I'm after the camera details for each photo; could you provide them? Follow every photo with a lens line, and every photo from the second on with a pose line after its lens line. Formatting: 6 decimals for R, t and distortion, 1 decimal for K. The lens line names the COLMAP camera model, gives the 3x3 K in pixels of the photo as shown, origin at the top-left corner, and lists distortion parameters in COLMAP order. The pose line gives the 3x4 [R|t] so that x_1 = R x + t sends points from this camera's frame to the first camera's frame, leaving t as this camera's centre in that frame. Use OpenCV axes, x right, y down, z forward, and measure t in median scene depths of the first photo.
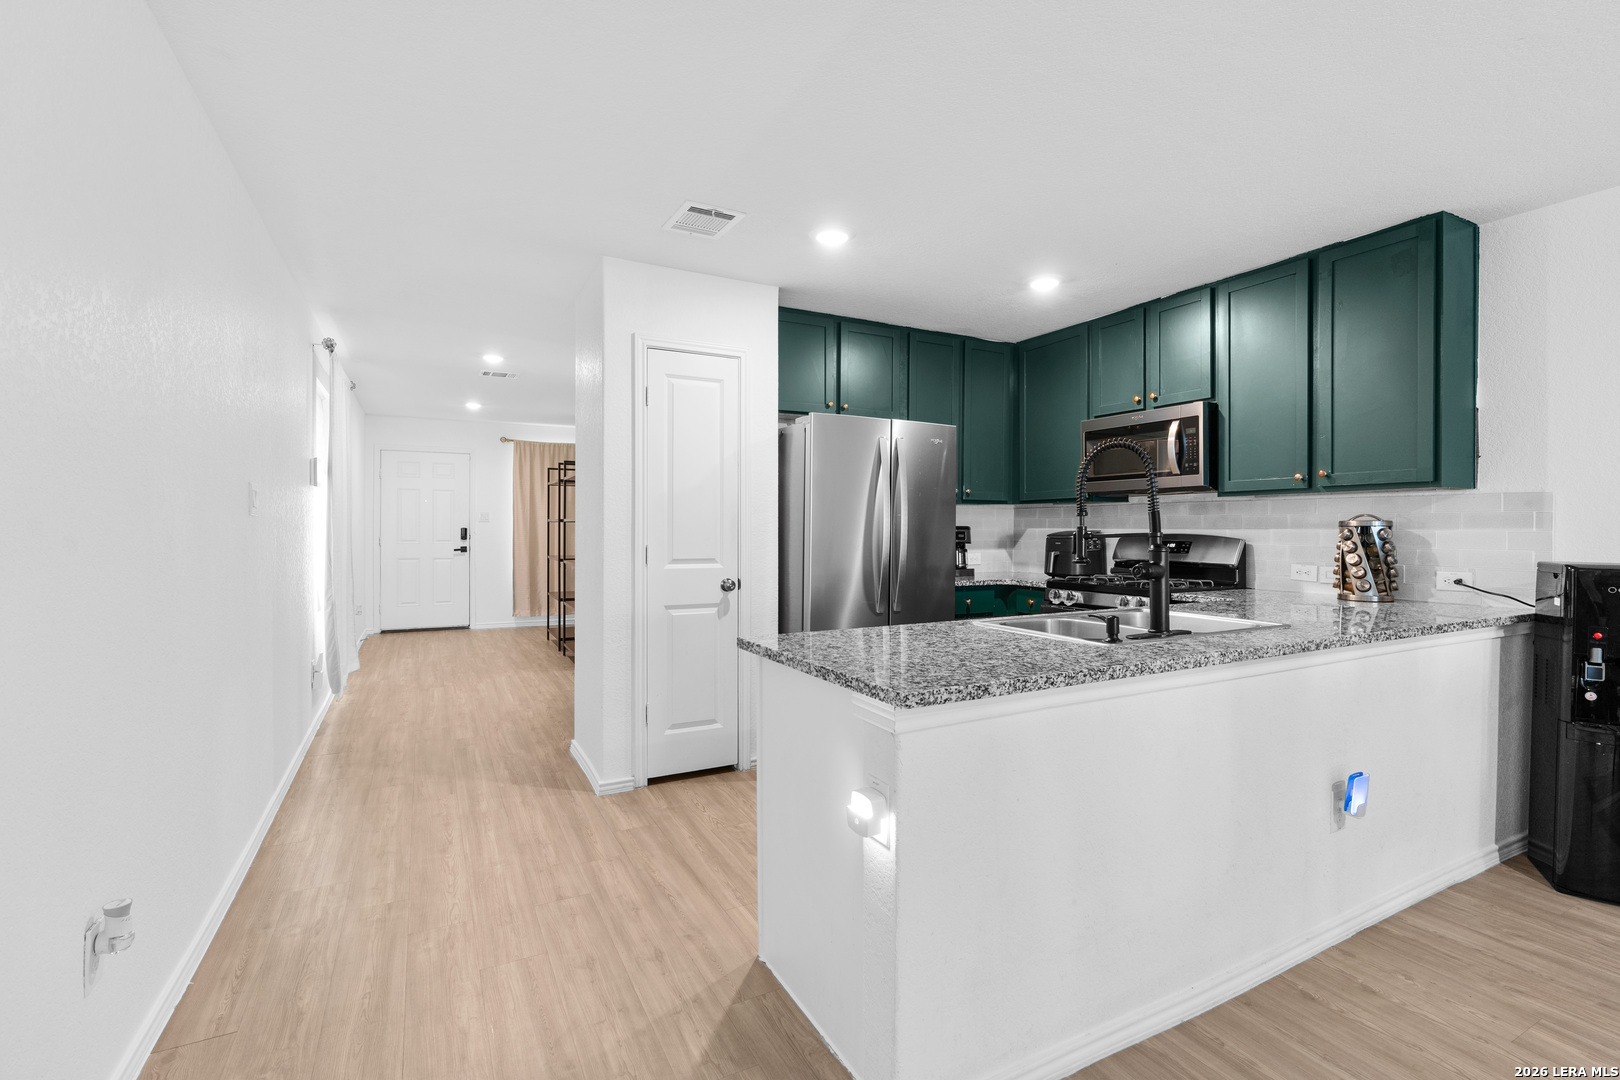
lens RADIAL K [[732.6, 0, 813.2], [0, 732.6, 535.3], [0, 0, 1]] dist [-0.008514, 0.001181]
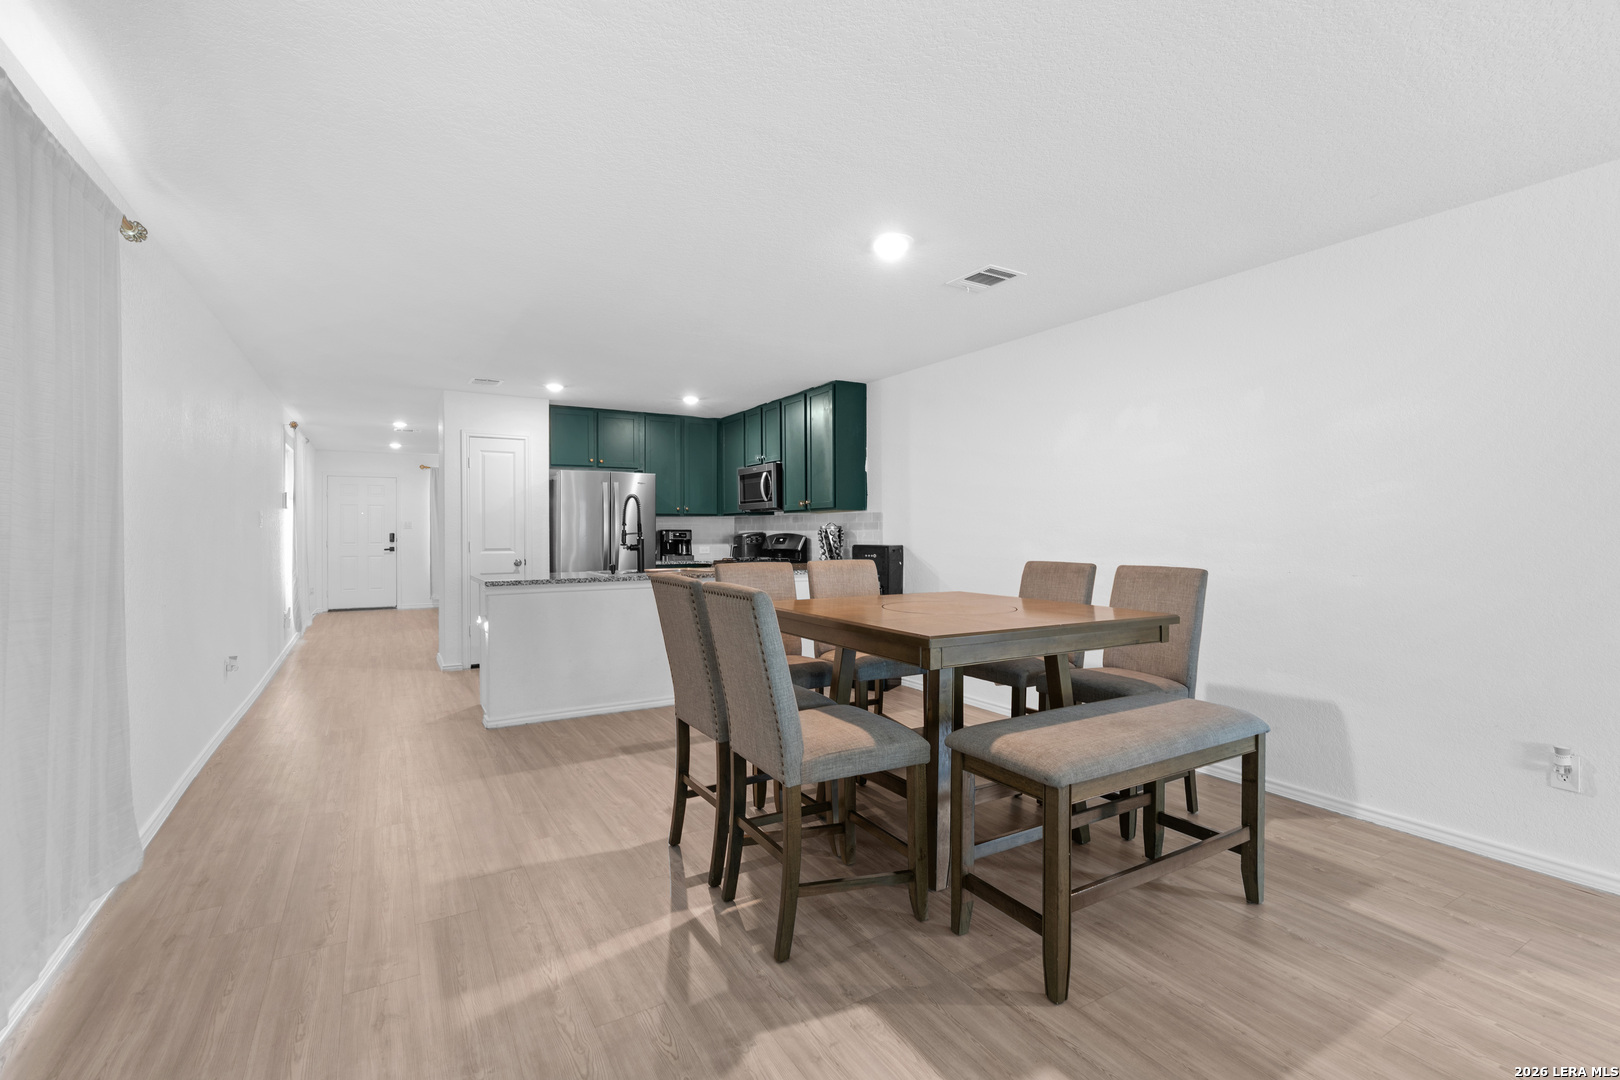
lens RADIAL K [[732.6, 0, 809.8], [0, 732.6, 533.8], [0, 0, 1]] dist [-0.008514, 0.001181]
pose [[0.998993, -0.006713, 0.044363, 0.491746], [0.007011, 0.999954, -0.006581, 0.011342], [-0.044316, 0.006886, 0.998994, -0.801788]]
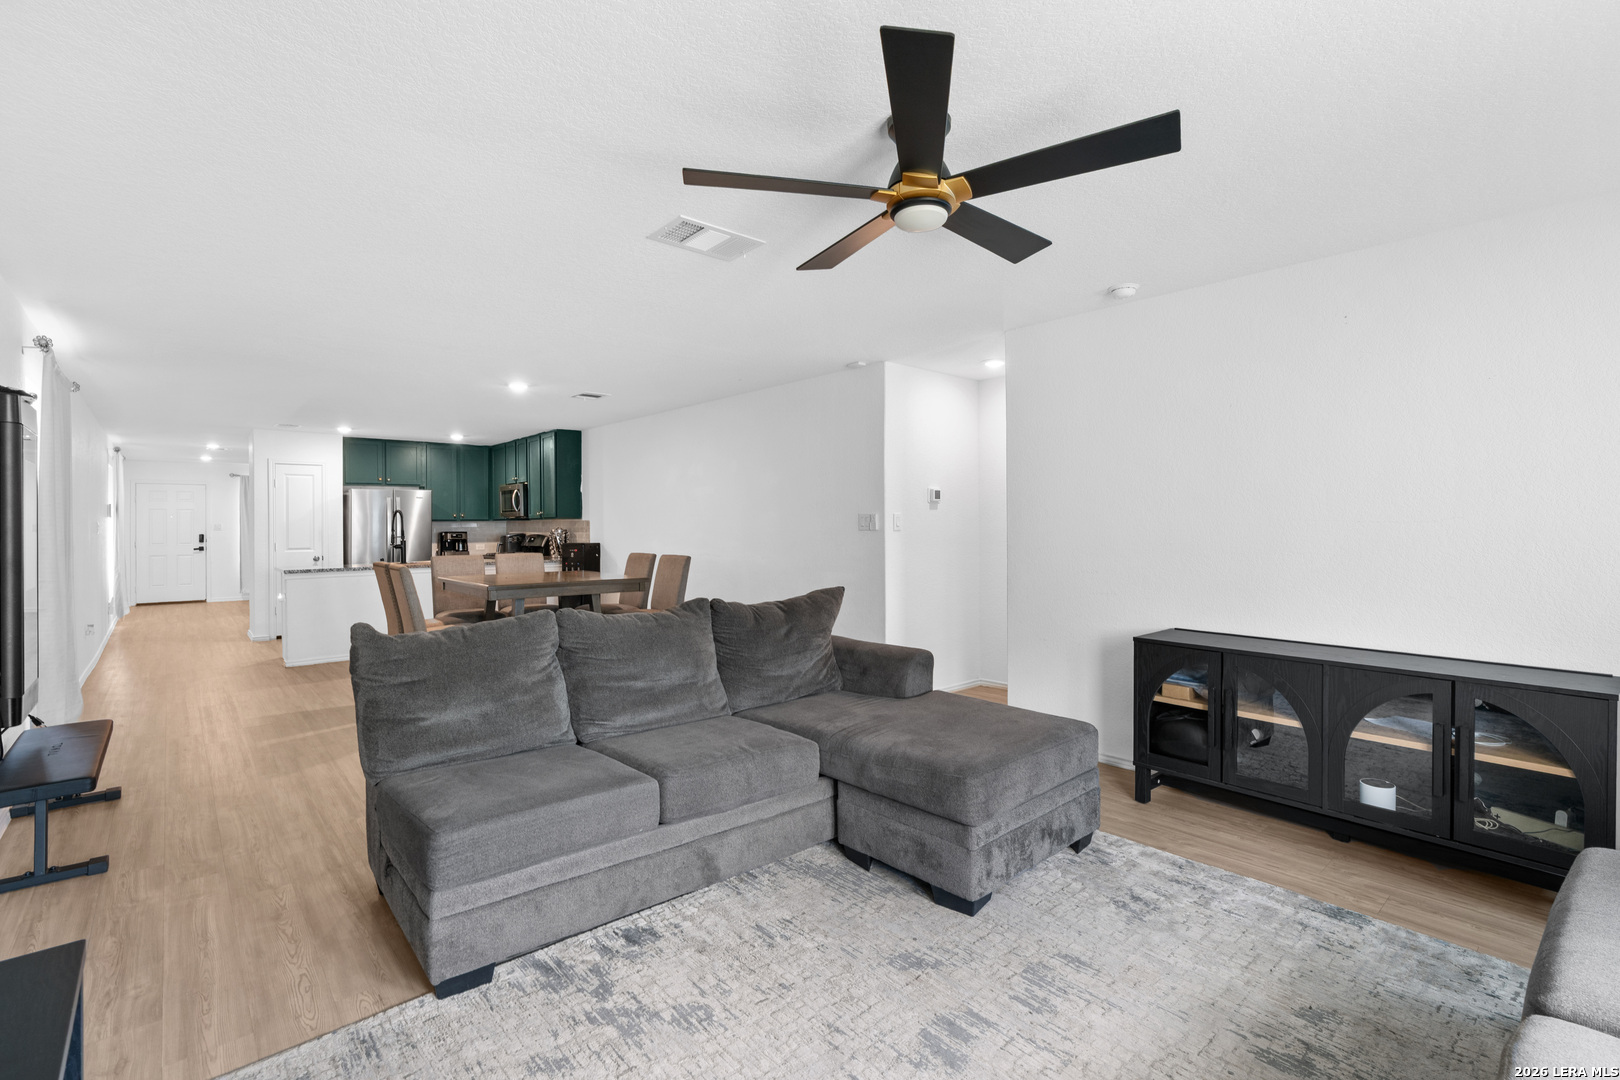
lens RADIAL K [[732.6, 0, 810.4], [0, 732.6, 520.5], [0, 0, 1]] dist [-0.008514, 0.001181]
pose [[0.973033, -0.011269, 0.230389, 0.845813], [0.014580, 0.999813, -0.012672, -0.003045], [-0.230203, 0.015689, 0.973016, -1.595039]]
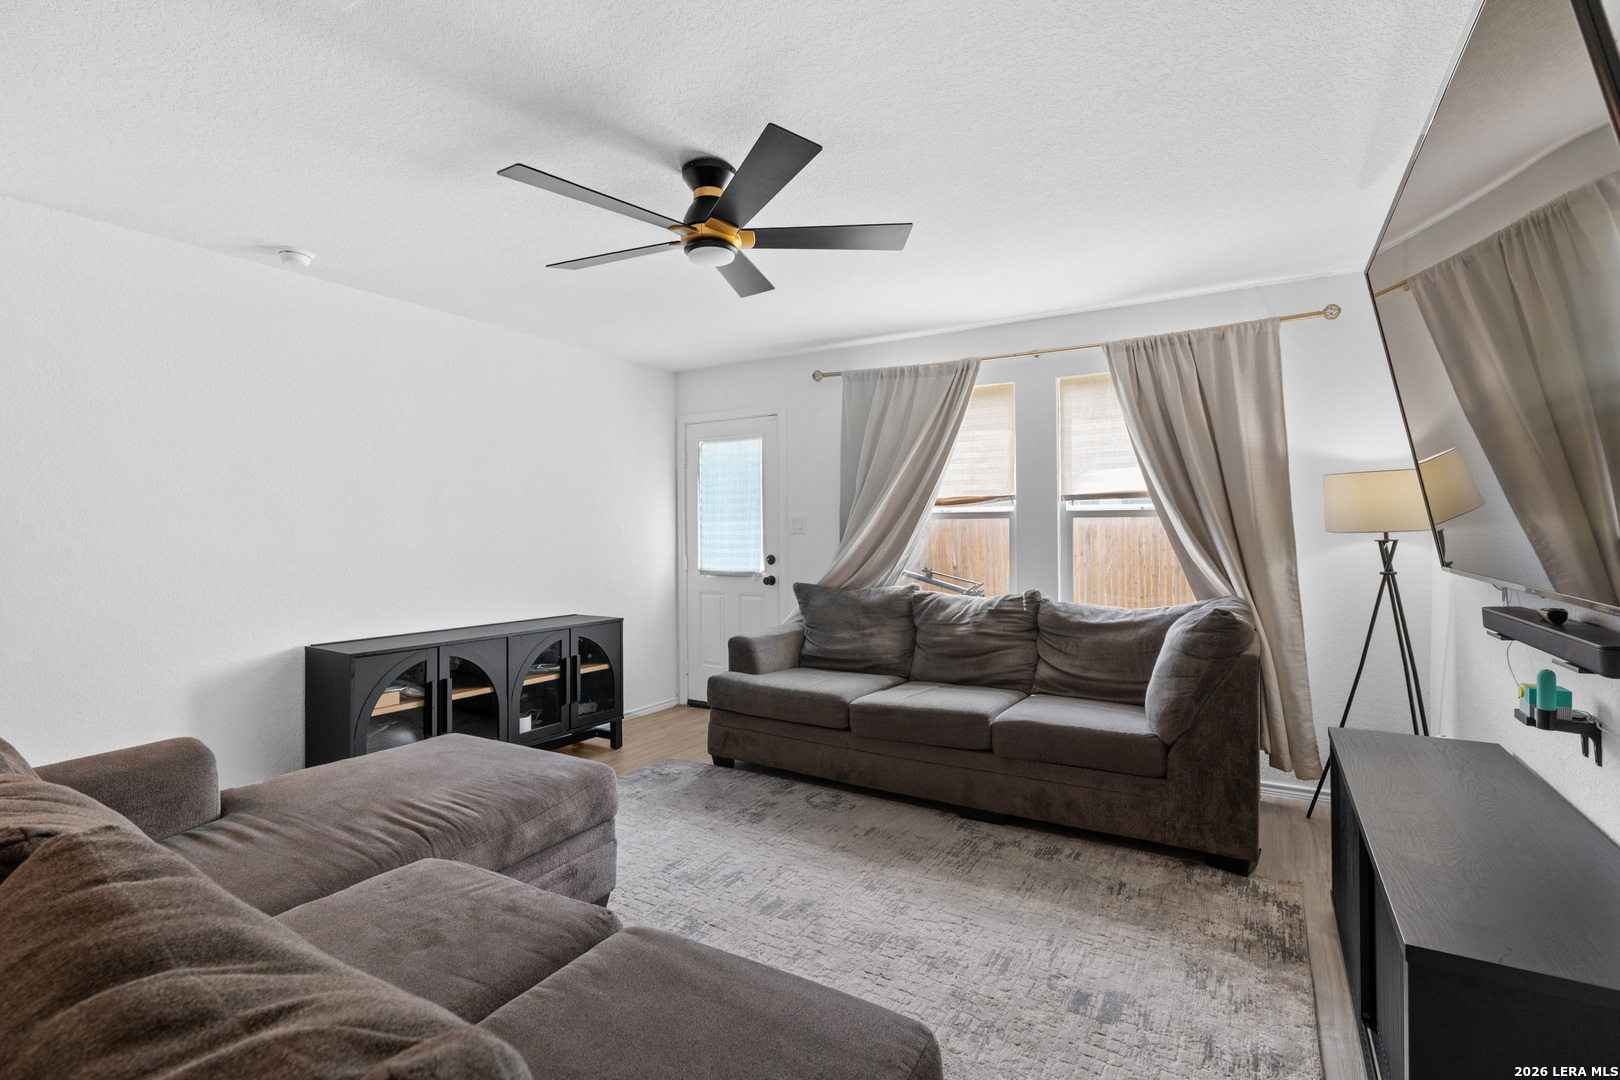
lens RADIAL K [[732.6, 0, 817.2], [0, 732.6, 527.5], [0, 0, 1]] dist [-0.008514, 0.001181]
pose [[-0.516432, 0.000672, 0.856328, 0.493381], [0.010771, 0.999926, 0.005711, -0.005718], [-0.856260, 0.012173, -0.516401, -0.880767]]
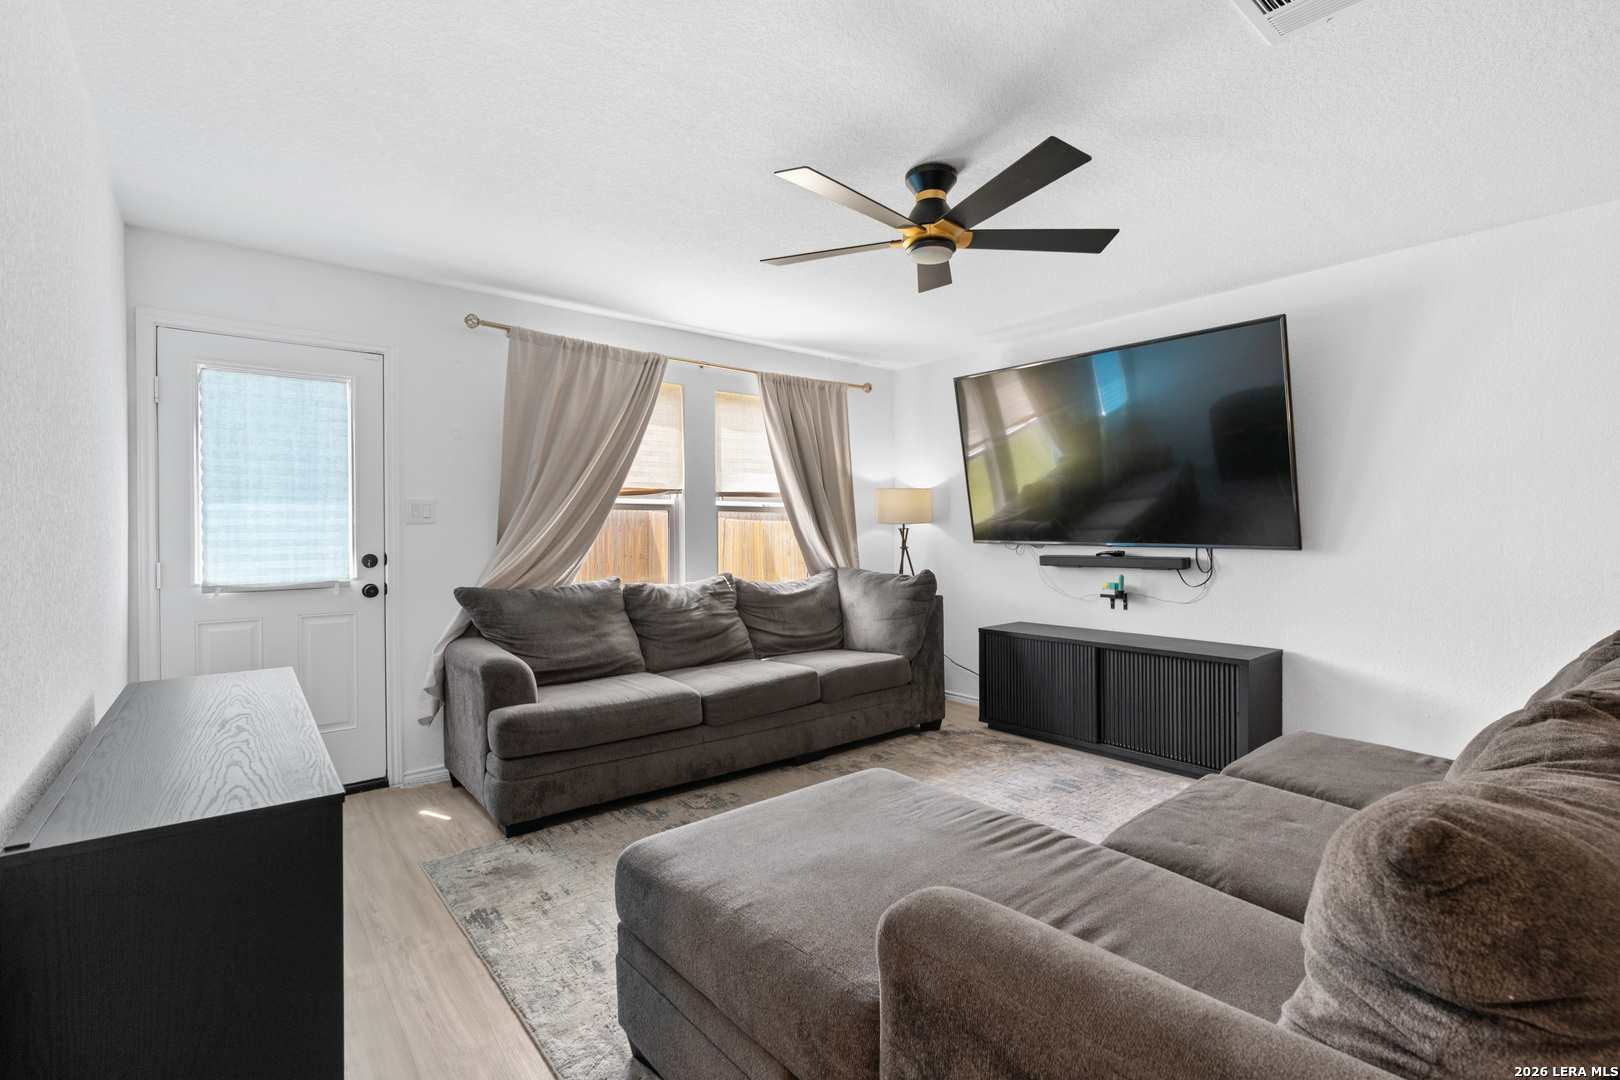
lens RADIAL K [[732.6, 0, 800.6], [0, 732.6, 531.6], [0, 0, 1]] dist [-0.008514, 0.001181]
pose [[-0.982461, -0.000402, -0.186466, 1.269471], [-0.002360, 0.999944, 0.010278, 0.010425], [0.186451, 0.010538, -0.982408, -0.512133]]
